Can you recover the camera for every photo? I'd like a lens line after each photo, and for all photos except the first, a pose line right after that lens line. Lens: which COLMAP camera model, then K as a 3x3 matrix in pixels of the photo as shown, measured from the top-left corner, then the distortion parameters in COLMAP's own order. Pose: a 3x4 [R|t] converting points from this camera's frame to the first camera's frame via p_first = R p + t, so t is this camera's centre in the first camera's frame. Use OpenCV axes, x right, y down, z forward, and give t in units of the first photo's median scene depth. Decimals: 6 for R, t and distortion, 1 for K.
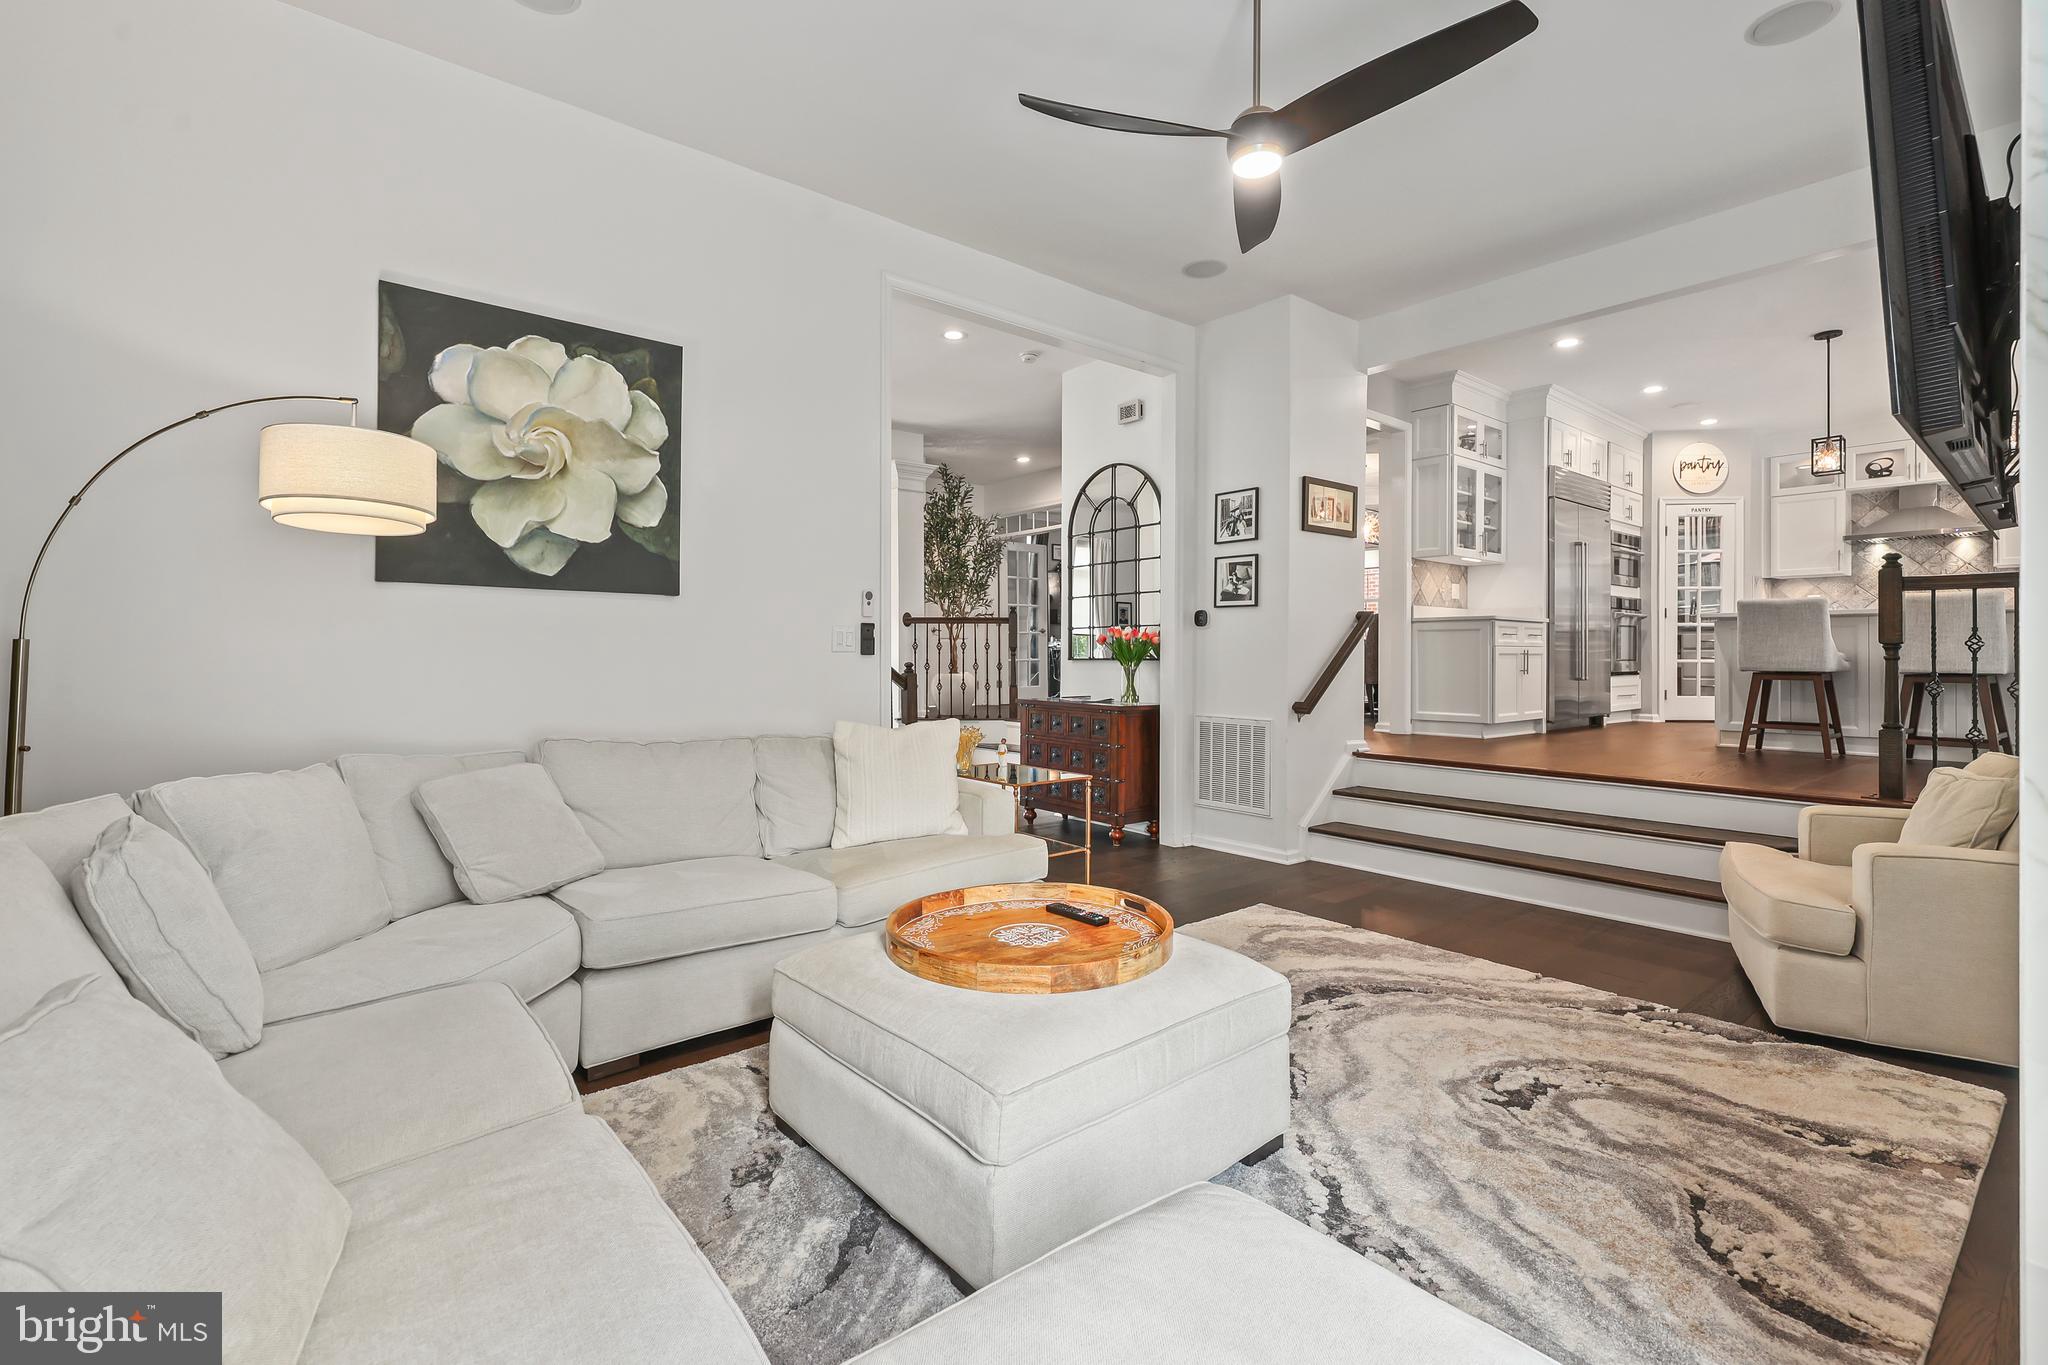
lens RADIAL K [[914.0, 0, 1019.4], [0, 914.0, 656.2], [0, 0, 1]] dist [0.002670, 0.000570]
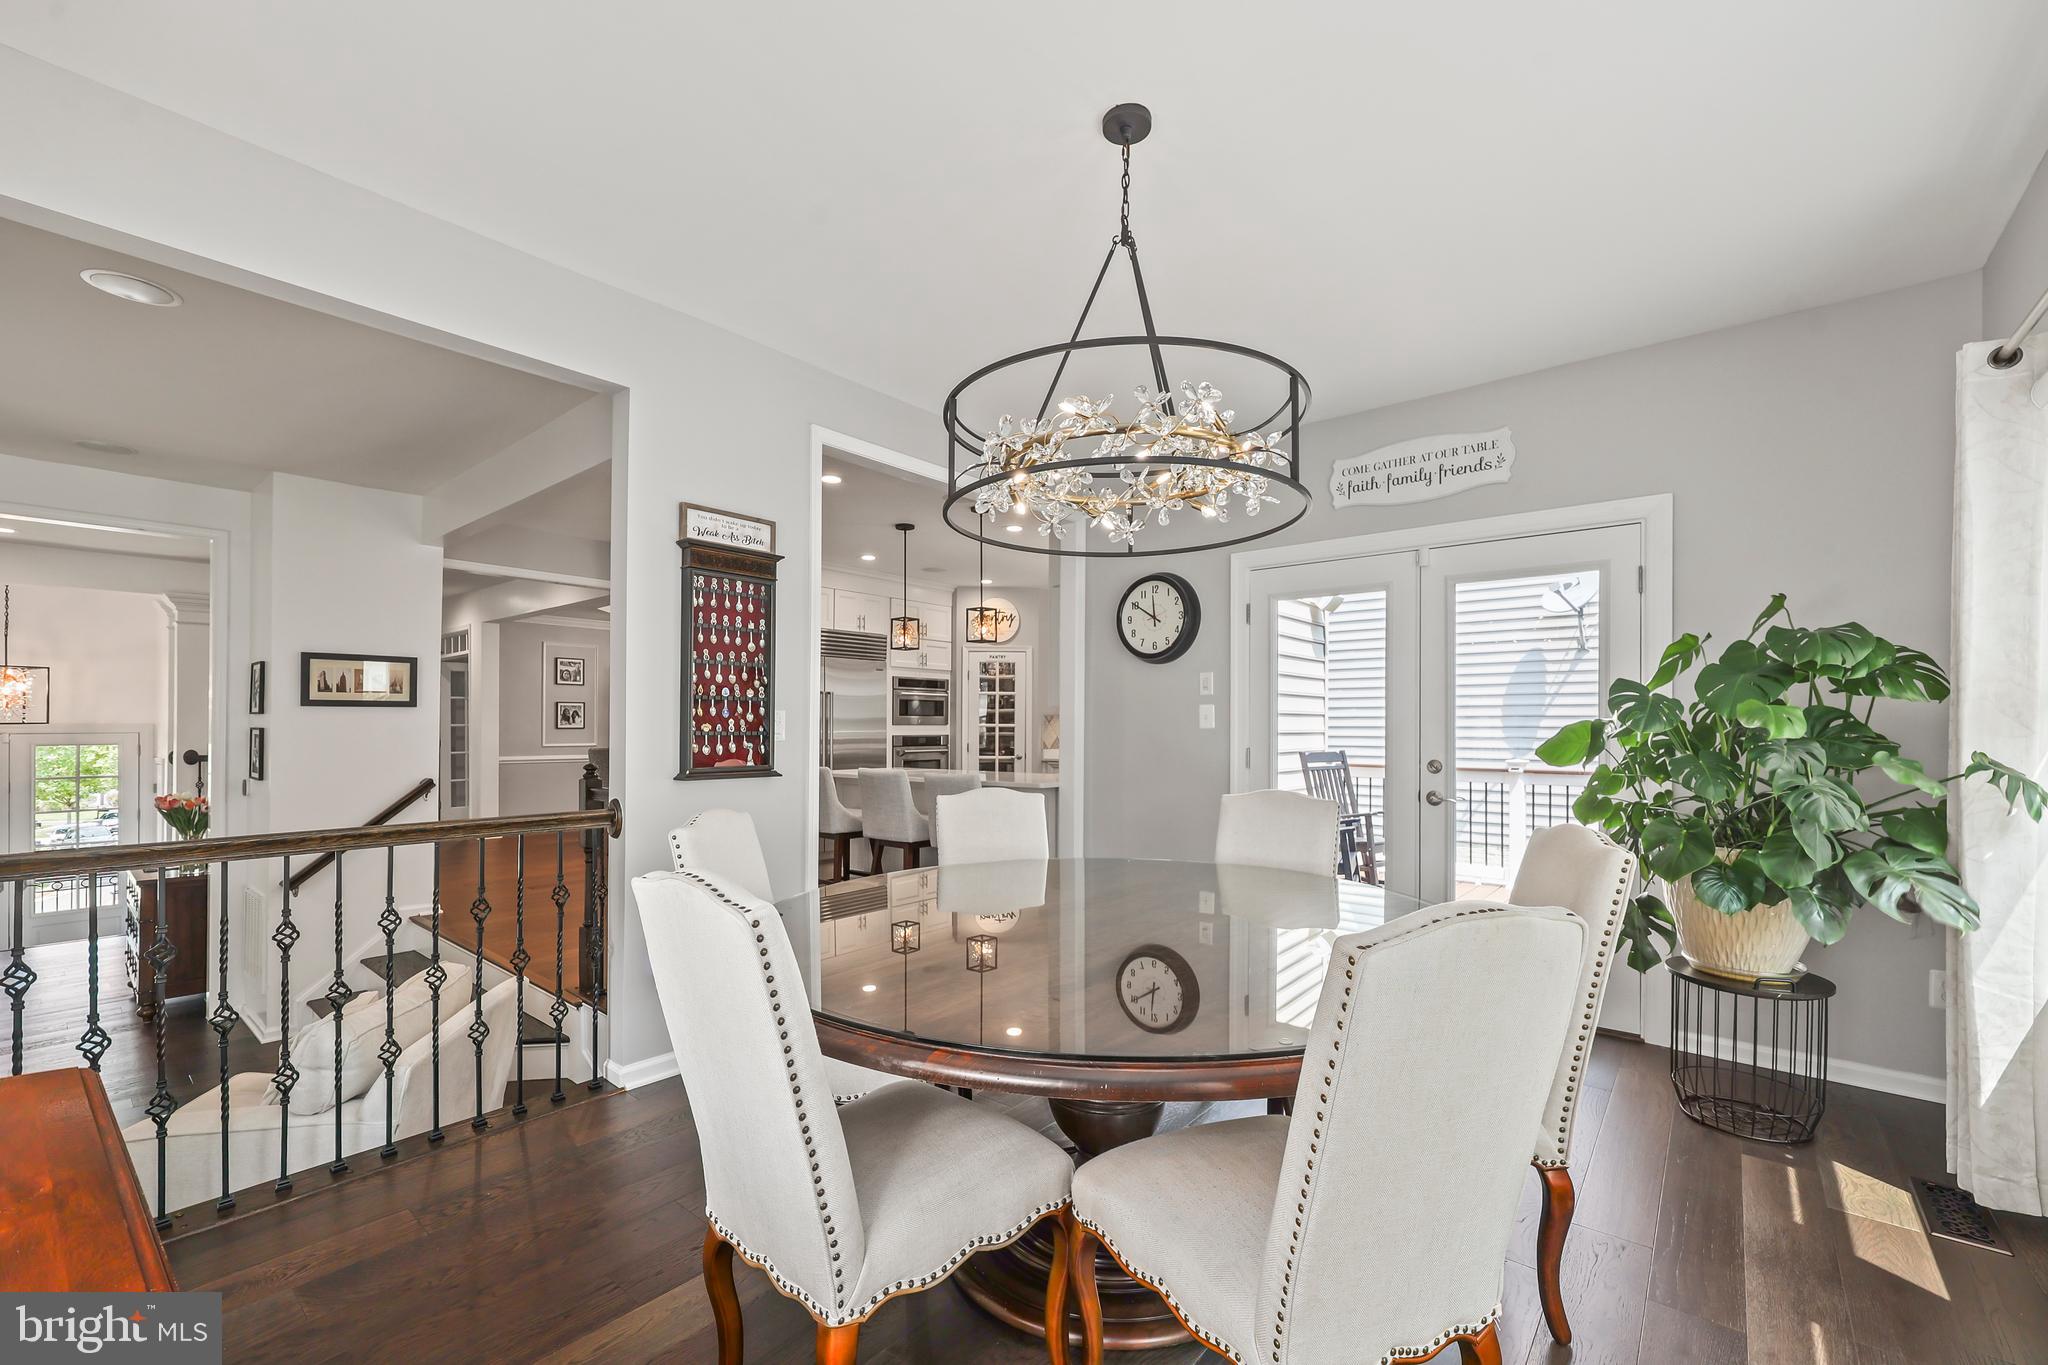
lens RADIAL K [[846.5, 0, 1034.0], [0, 846.5, 694.2], [0, 0, 1]] dist [-0.000344, -0.000008]
pose [[0.980867, 0.006103, 0.194583, 1.299555], [0.001592, 0.999224, -0.039368, -0.159790], [-0.194672, 0.038925, 0.980096, -0.083037]]
